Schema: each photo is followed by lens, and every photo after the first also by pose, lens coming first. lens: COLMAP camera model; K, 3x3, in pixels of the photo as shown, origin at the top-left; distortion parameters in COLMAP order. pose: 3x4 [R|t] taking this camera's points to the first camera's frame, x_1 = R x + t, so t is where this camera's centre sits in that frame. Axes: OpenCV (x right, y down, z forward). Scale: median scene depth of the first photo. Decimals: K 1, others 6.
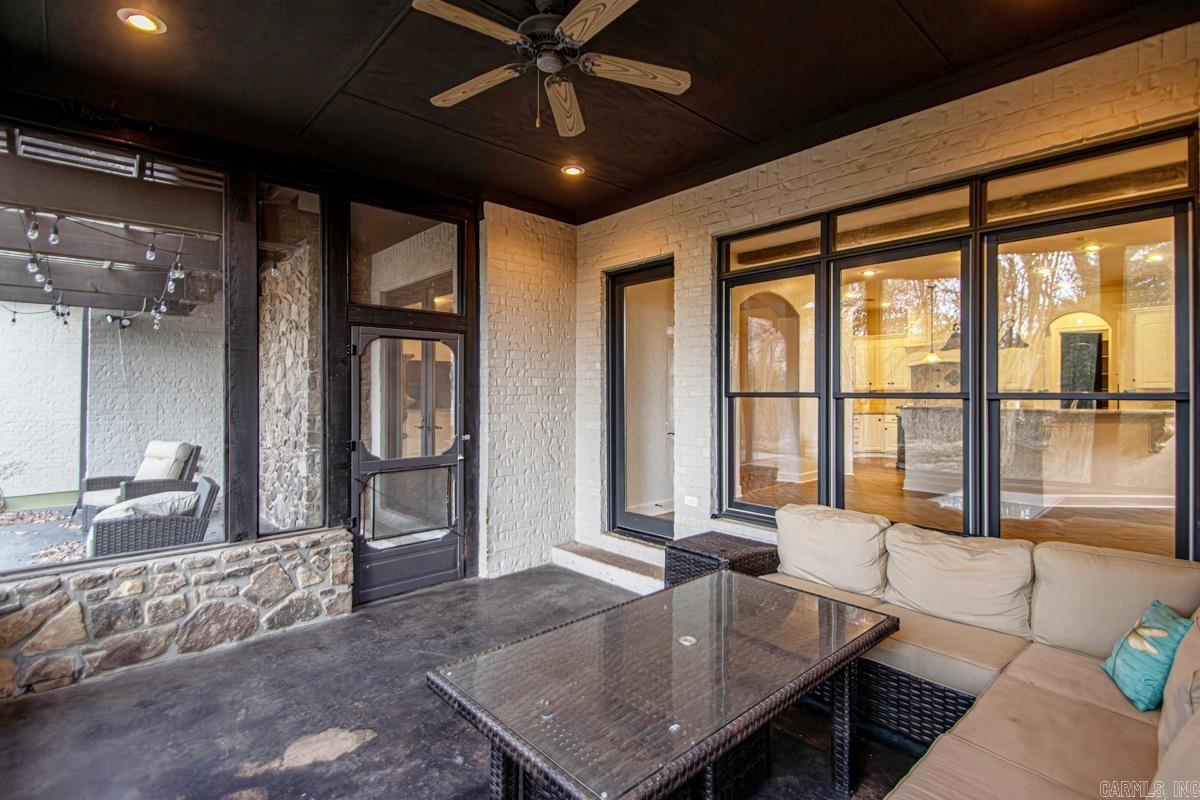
lens RADIAL K [[569.6, 0, 600.0], [0, 569.6, 400.0], [0, 0, 1]] dist [0.015998, 0.000036]
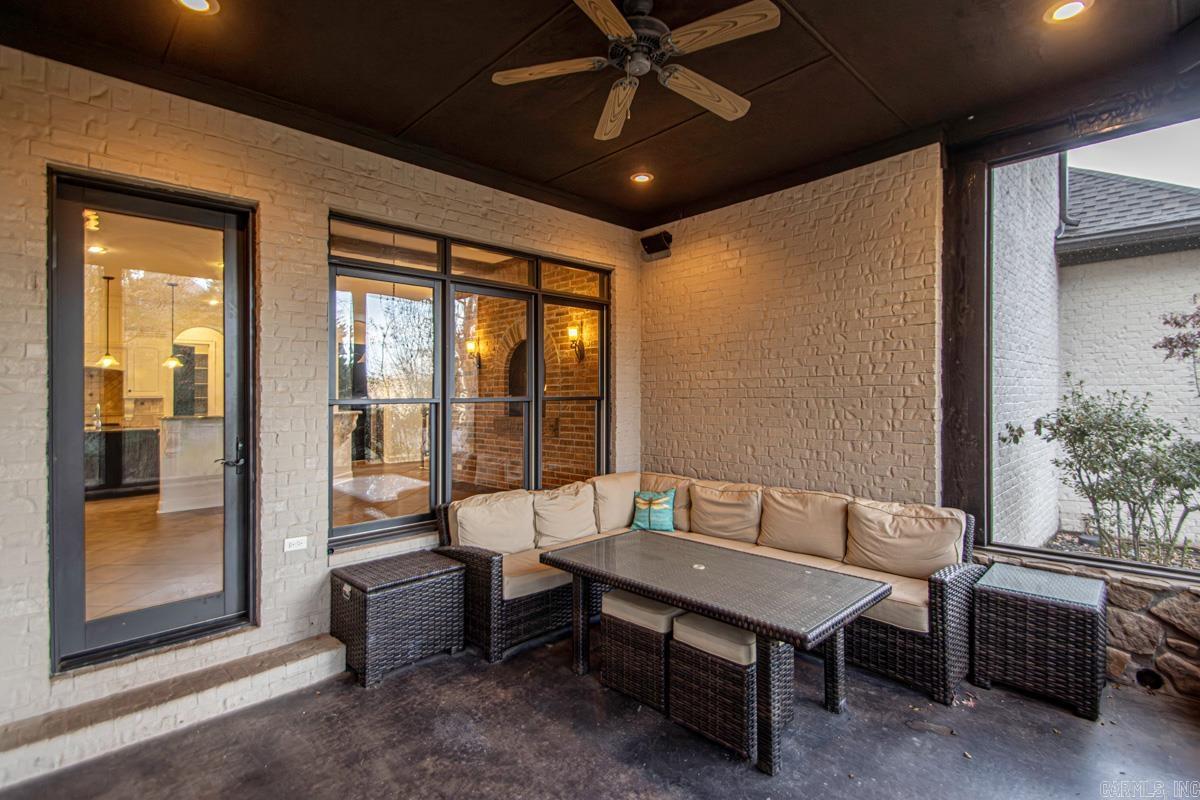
lens RADIAL K [[569.6, 0, 600.0], [0, 569.6, 400.0], [0, 0, 1]] dist [0.015998, 0.000036]
pose [[-0.033058, -0.002676, 0.999450, -0.693903], [0.024744, 0.999688, 0.003496, -0.003858], [-0.999147, 0.024846, -0.032982, 0.703382]]
